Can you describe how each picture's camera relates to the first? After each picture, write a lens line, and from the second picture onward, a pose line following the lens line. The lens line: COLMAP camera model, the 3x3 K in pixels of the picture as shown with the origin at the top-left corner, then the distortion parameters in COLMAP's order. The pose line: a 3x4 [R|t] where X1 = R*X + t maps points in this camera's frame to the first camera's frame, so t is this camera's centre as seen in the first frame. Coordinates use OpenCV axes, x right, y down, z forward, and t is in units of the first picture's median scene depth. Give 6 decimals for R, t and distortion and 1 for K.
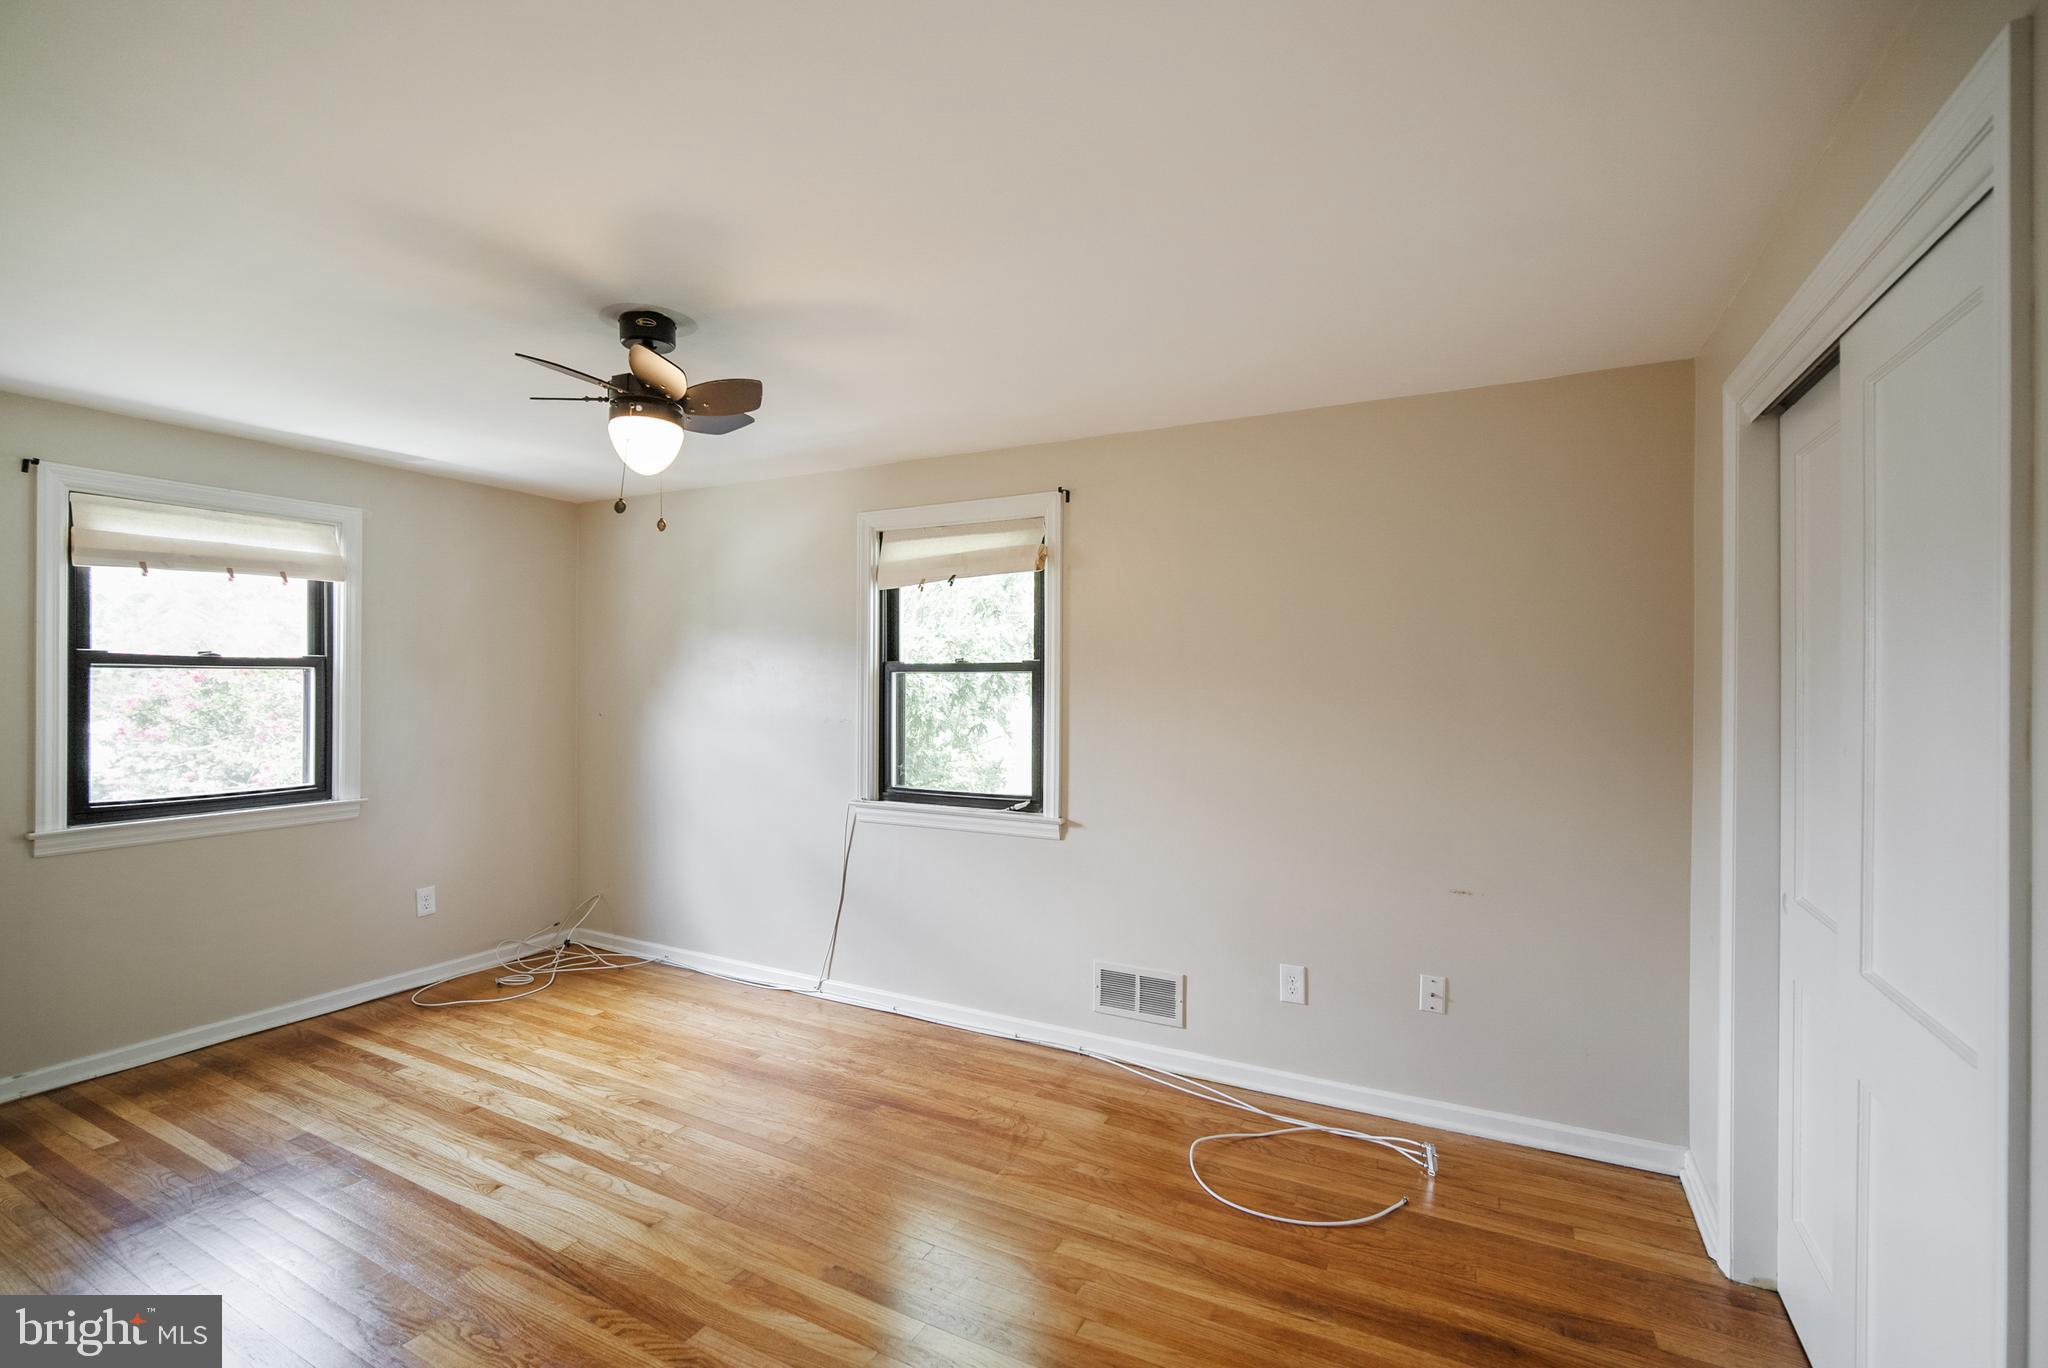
lens RADIAL K [[903.5, 0, 1032.3], [0, 903.5, 682.6], [0, 0, 1]] dist [-0.012048, 0.004195]
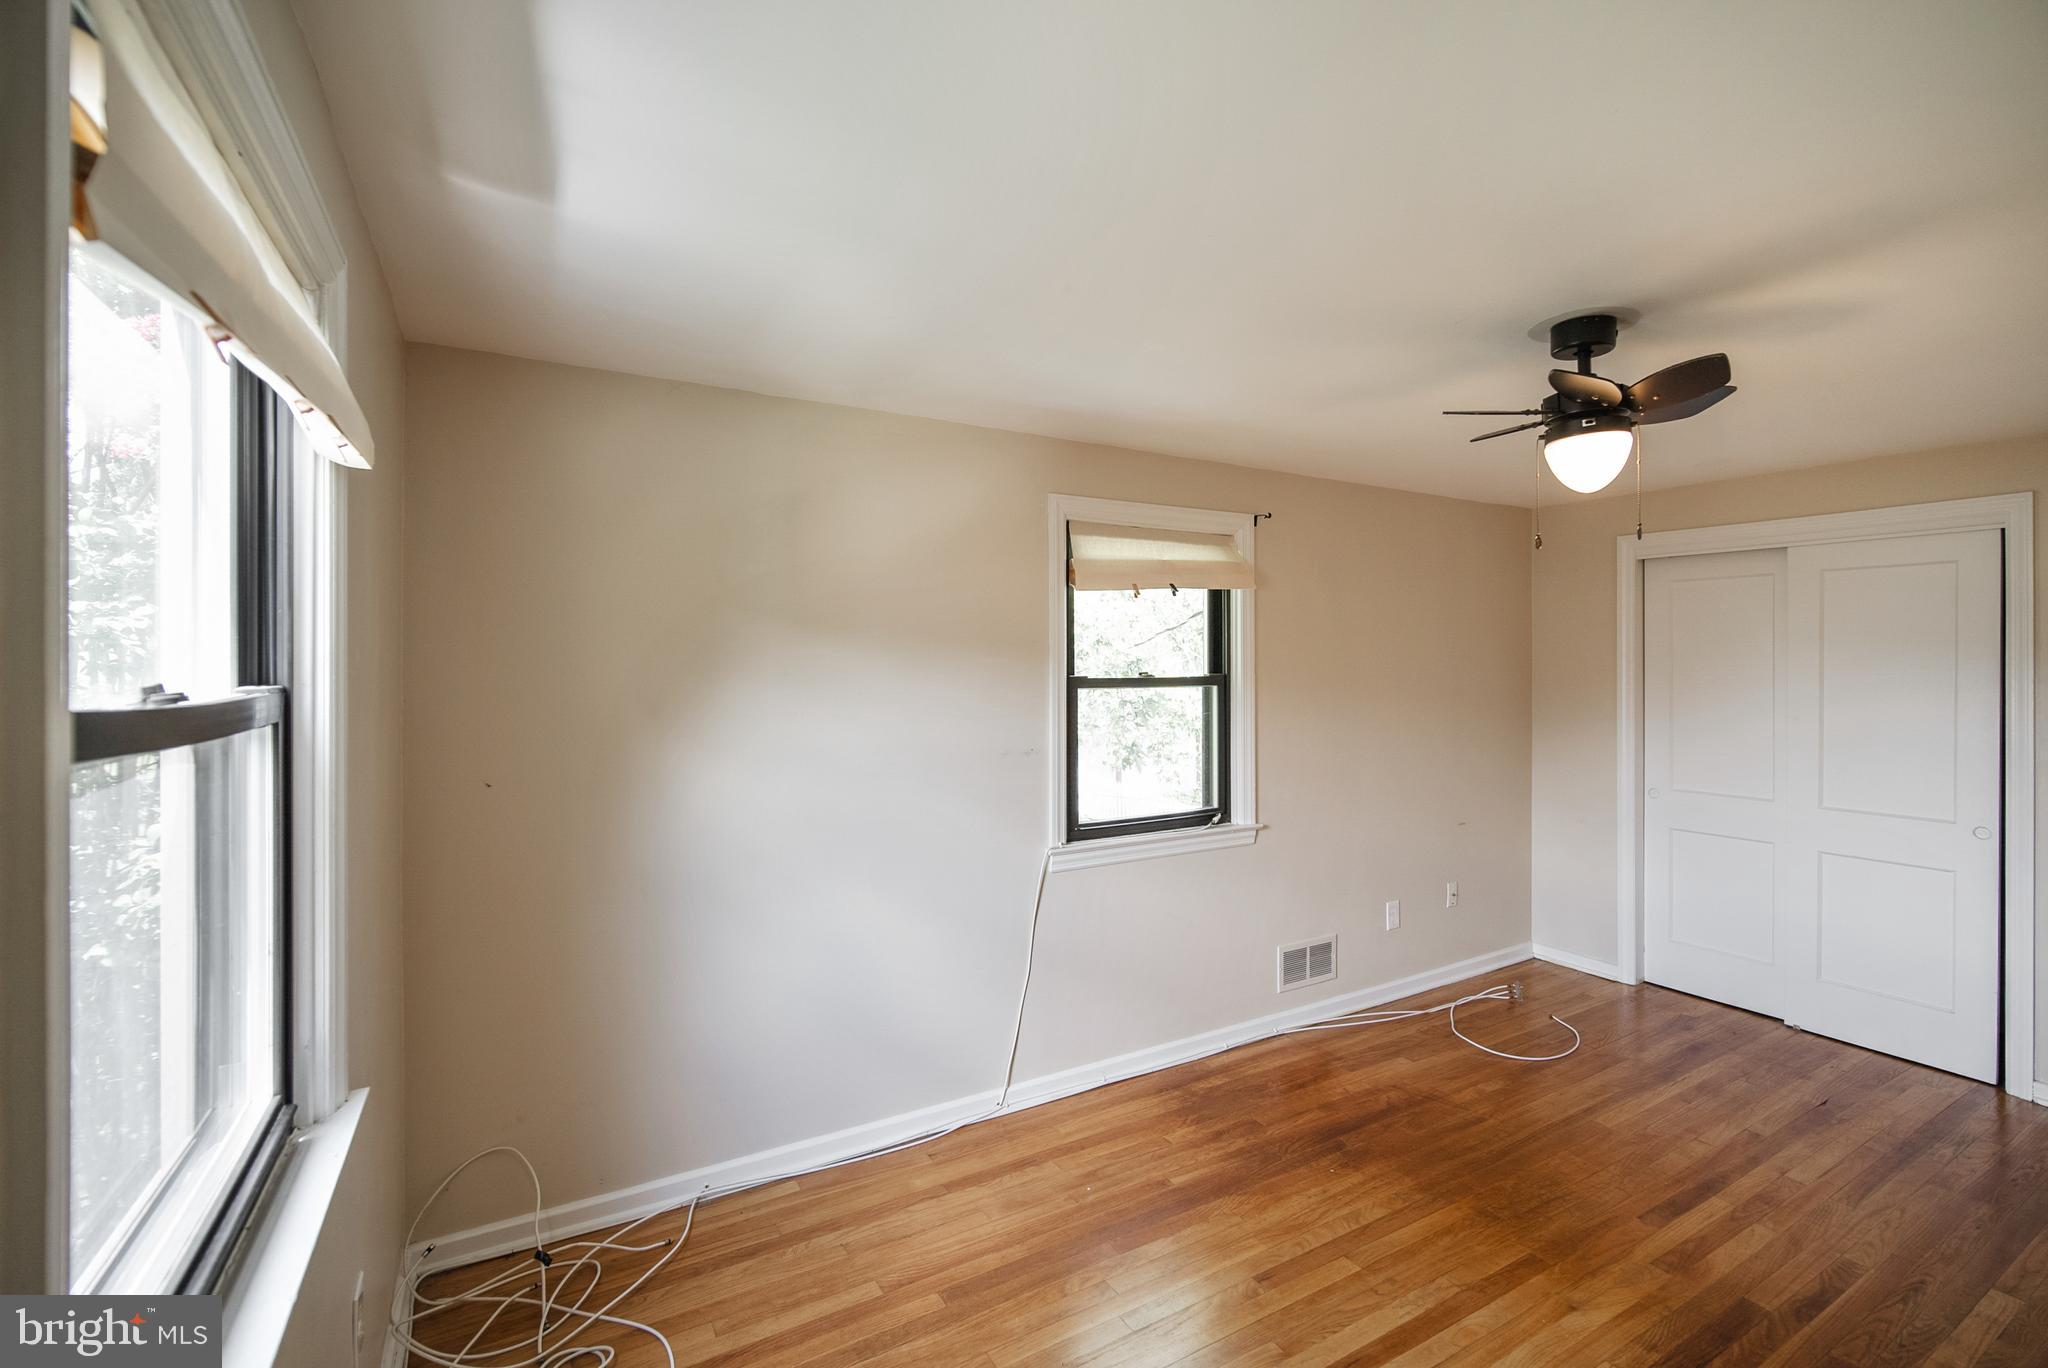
lens RADIAL K [[903.5, 0, 1013.8], [0, 903.5, 672.5], [0, 0, 1]] dist [-0.012048, 0.004195]
pose [[0.534820, -0.011191, 0.844892, -1.012392], [0.009471, 0.999929, 0.007249, -0.037572], [-0.844913, 0.004125, 0.534888, 0.670359]]
